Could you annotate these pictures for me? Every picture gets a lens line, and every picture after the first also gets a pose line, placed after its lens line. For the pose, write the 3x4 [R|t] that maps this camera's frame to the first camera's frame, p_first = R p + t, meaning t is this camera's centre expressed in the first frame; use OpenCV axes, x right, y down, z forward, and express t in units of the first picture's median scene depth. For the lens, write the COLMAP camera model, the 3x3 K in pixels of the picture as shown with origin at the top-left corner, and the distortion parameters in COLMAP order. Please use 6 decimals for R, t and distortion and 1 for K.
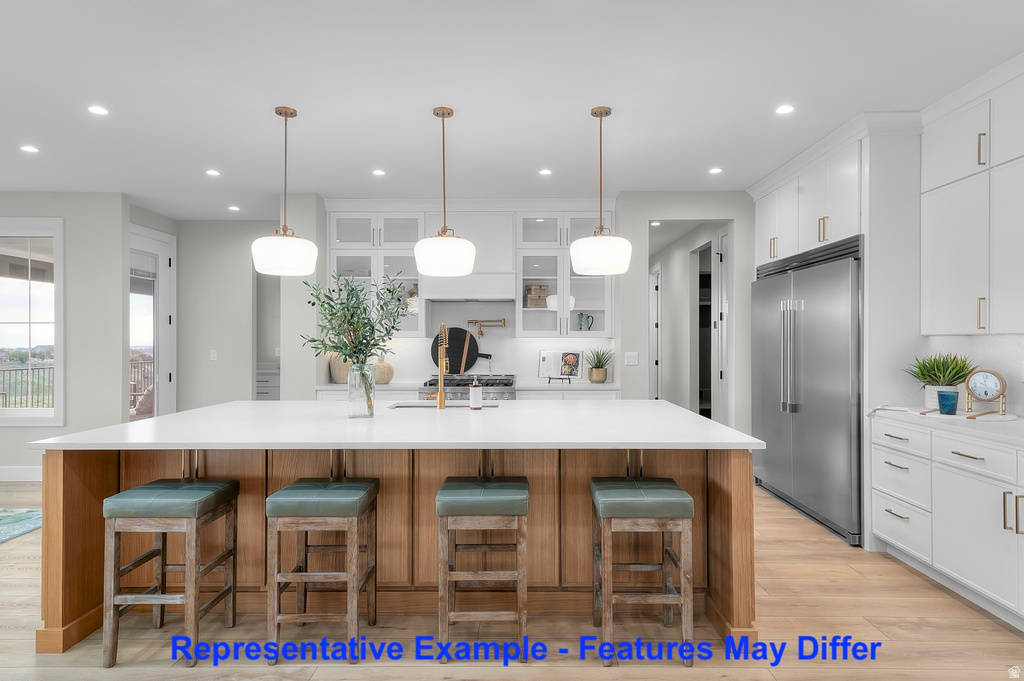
lens RADIAL K [[596.3, 0, 516.8], [0, 596.3, 338.9], [0, 0, 1]] dist [0.008730, -0.000460]
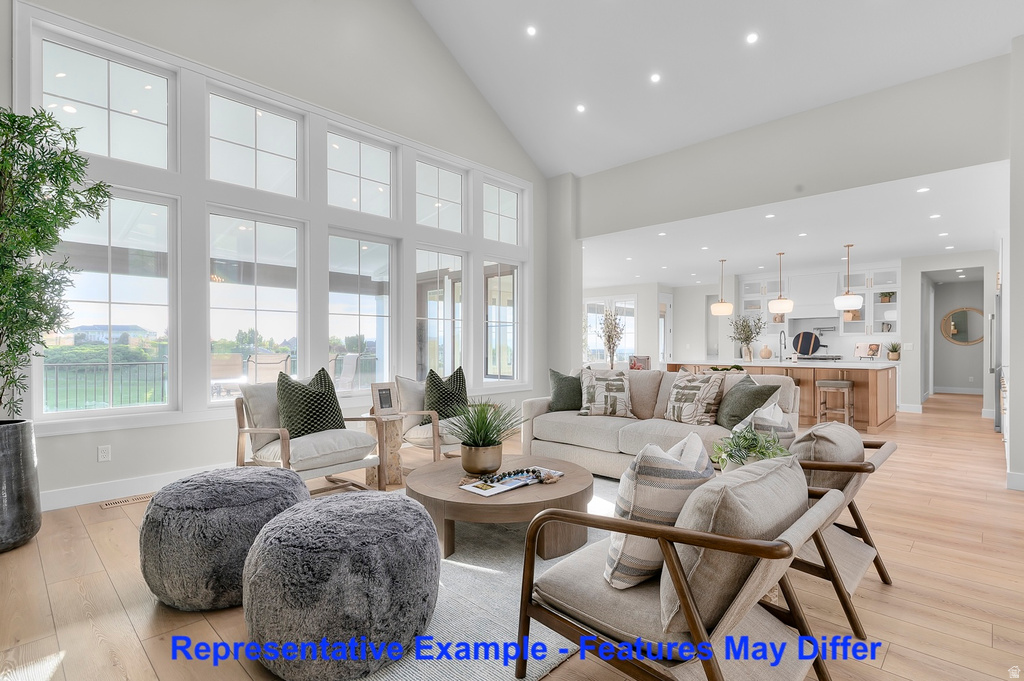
lens RADIAL K [[494.3, 0, 513.7], [0, 494.3, 346.5], [0, 0, 1]] dist [0.014662, -0.001676]
pose [[0.727687, 0.001905, -0.685907, 0.339793], [0.001038, 0.999992, 0.003878, 0.023786], [0.685909, -0.003534, 0.727679, -0.928099]]
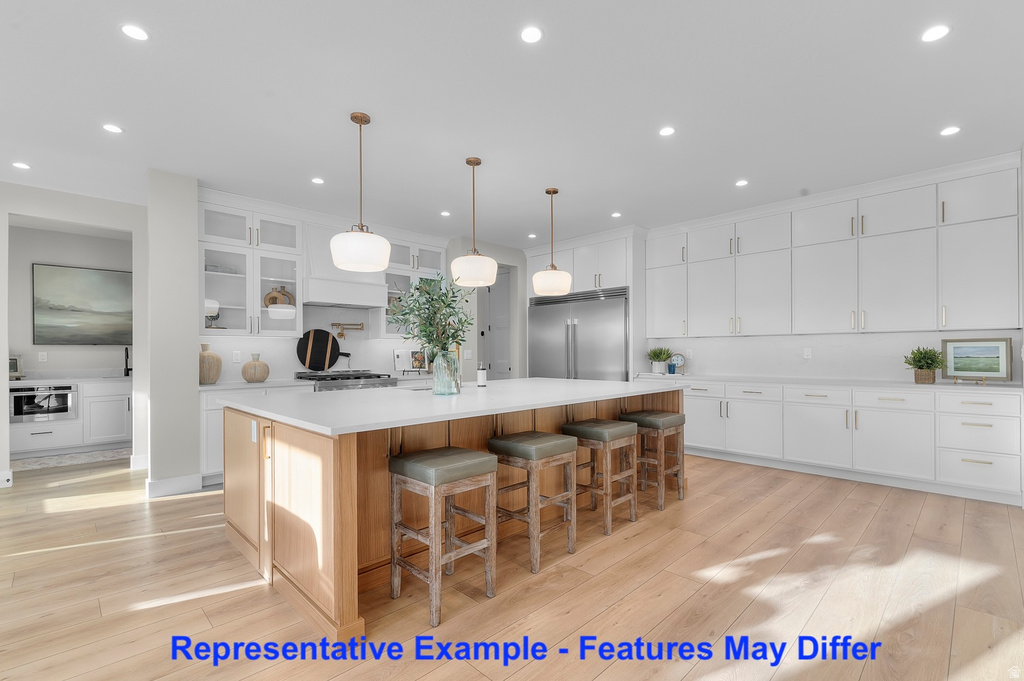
lens RADIAL K [[460.3, 0, 518.0], [0, 460.3, 353.6], [0, 0, 1]] dist [-0.001947, -0.000655]
pose [[0.697001, -0.002445, 0.717066, -0.480747], [0.001434, 0.999997, 0.002016, 0.026512], [-0.717069, -0.000376, 0.697002, 0.137658]]
